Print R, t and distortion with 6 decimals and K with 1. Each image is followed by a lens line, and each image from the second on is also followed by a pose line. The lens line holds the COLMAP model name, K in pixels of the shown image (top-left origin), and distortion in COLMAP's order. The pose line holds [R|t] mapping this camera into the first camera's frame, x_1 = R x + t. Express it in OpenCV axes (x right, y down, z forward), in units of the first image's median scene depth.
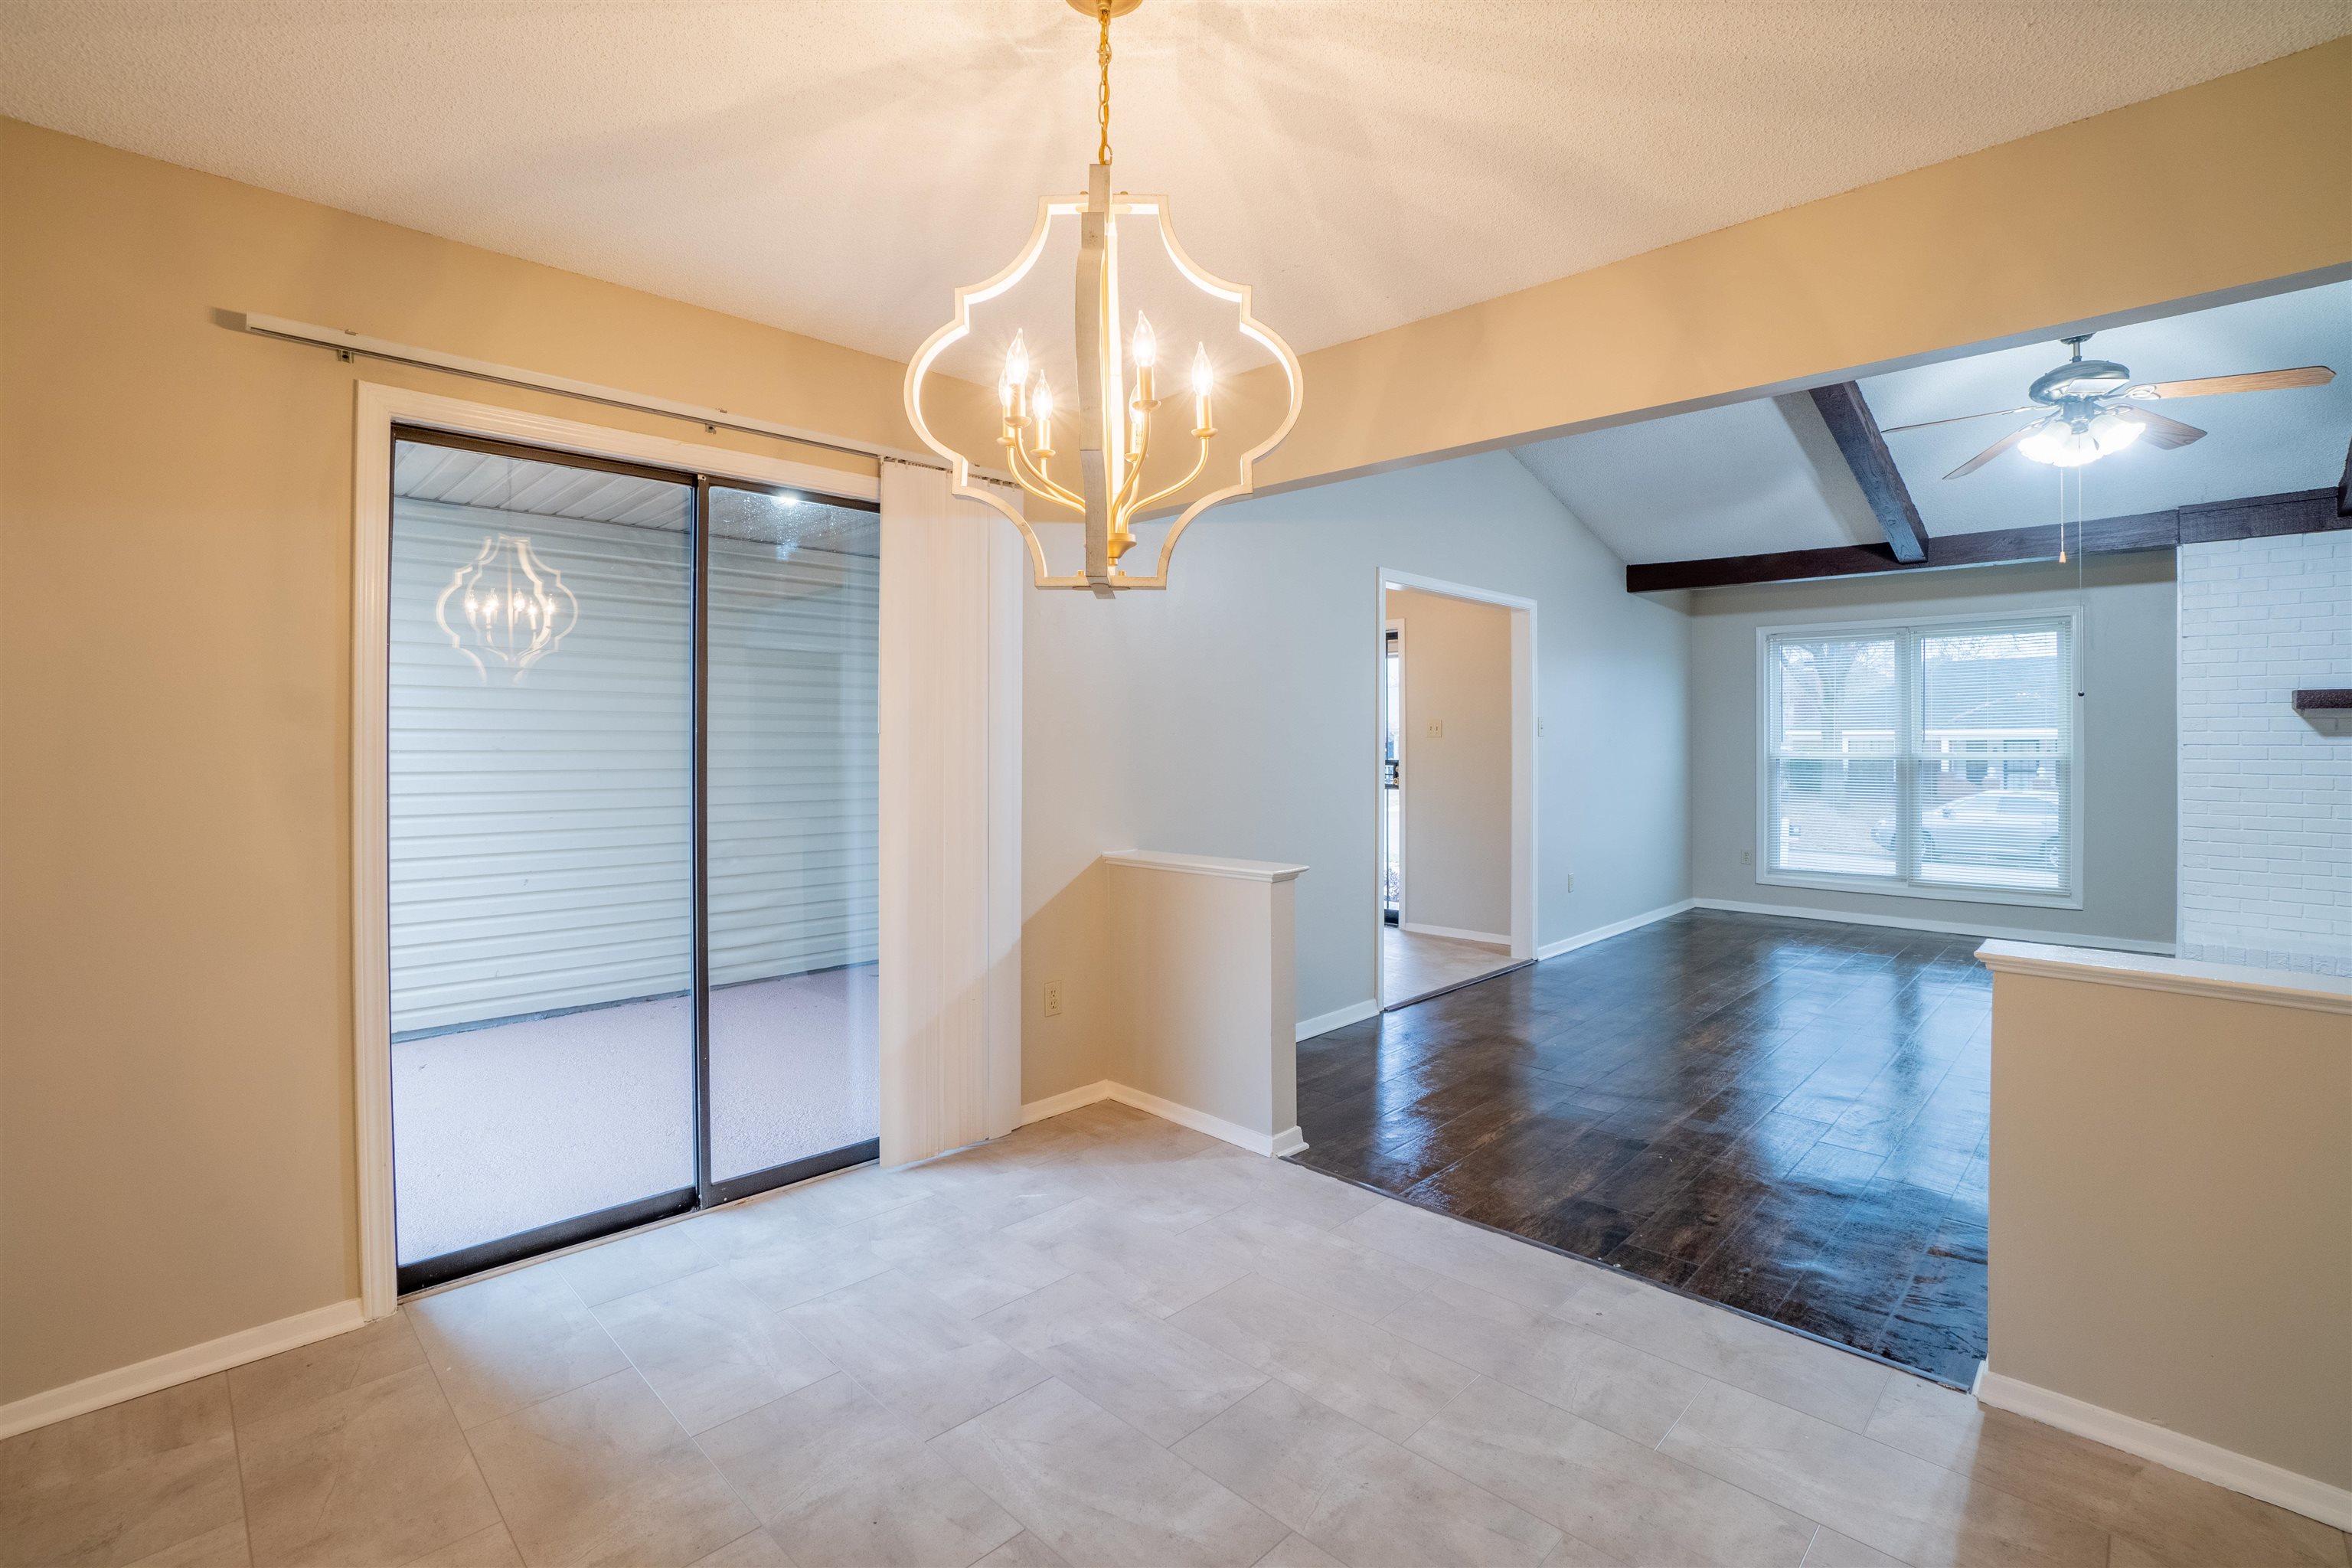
lens RADIAL K [[1066.4, 0, 1177.0], [0, 1066.4, 744.9], [0, 0, 1]] dist [-0.058793, 0.020801]
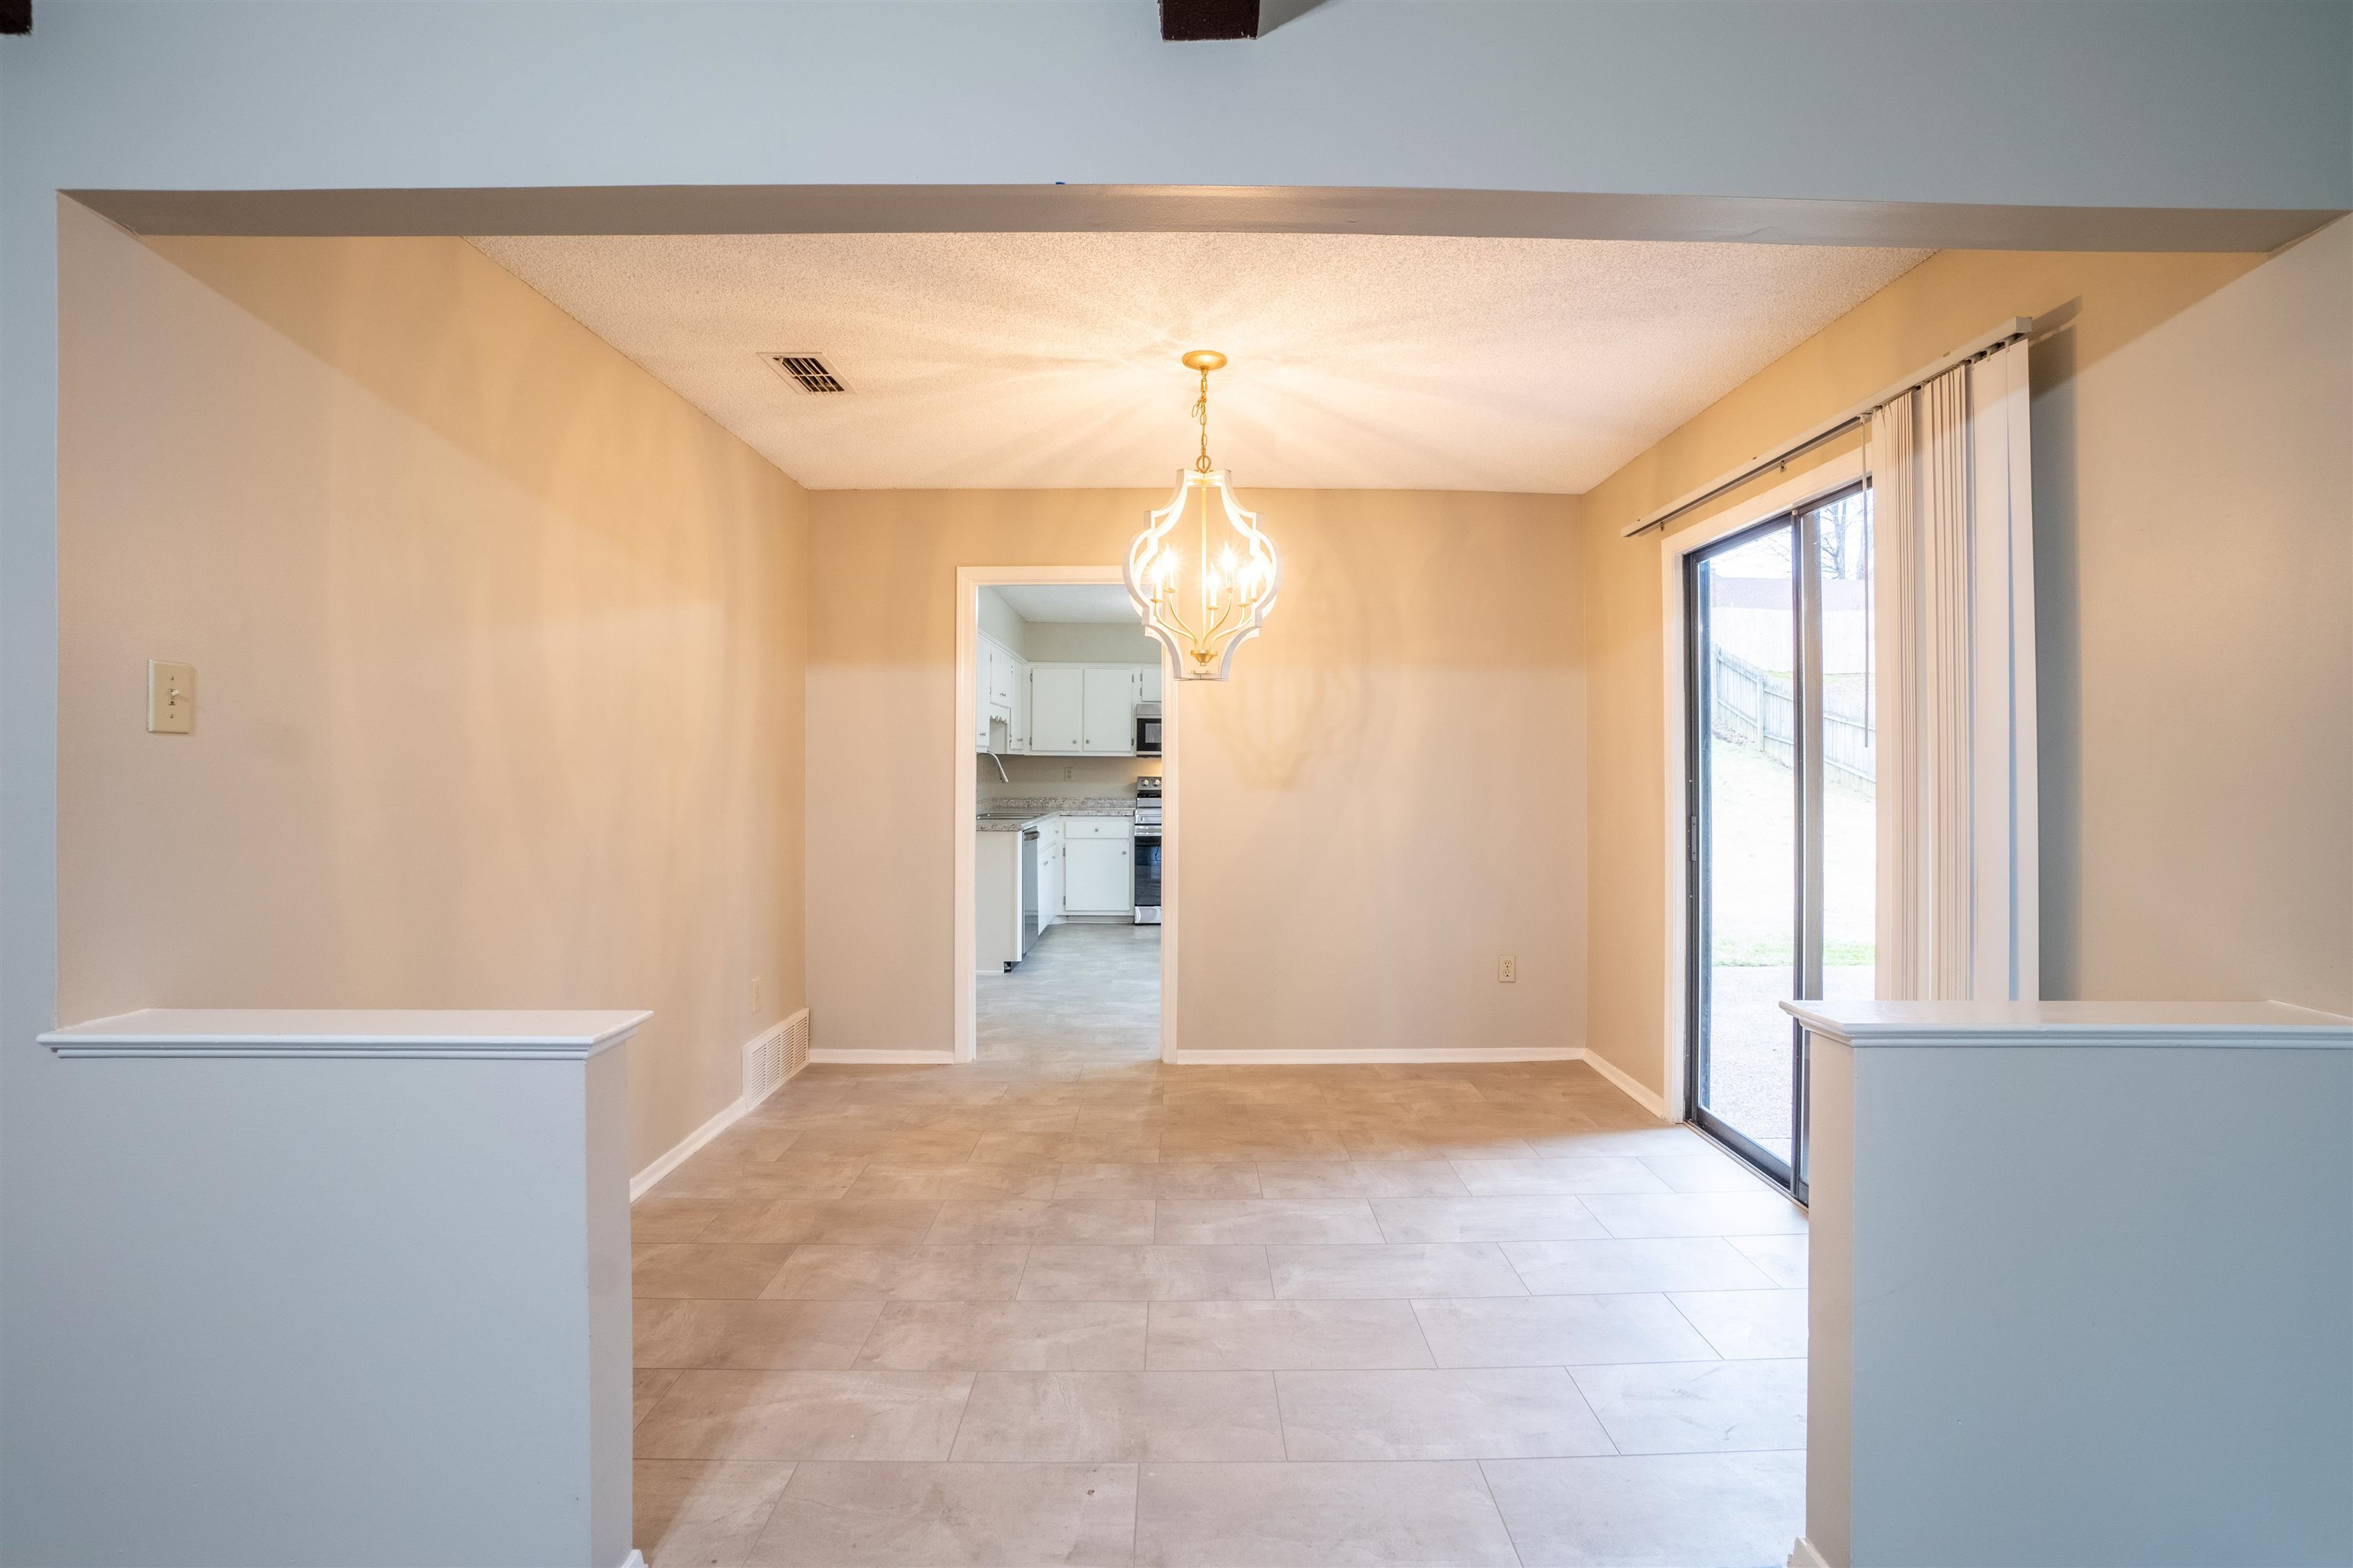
lens RADIAL K [[1072.1, 0, 1137.8], [0, 1072.1, 767.0], [0, 0, 1]] dist [-0.066660, 0.021541]
pose [[-0.736639, -0.003550, -0.676277, 1.063895], [-0.003108, 0.999993, -0.001865, 0.018620], [0.676279, 0.000728, -0.736645, 1.877832]]
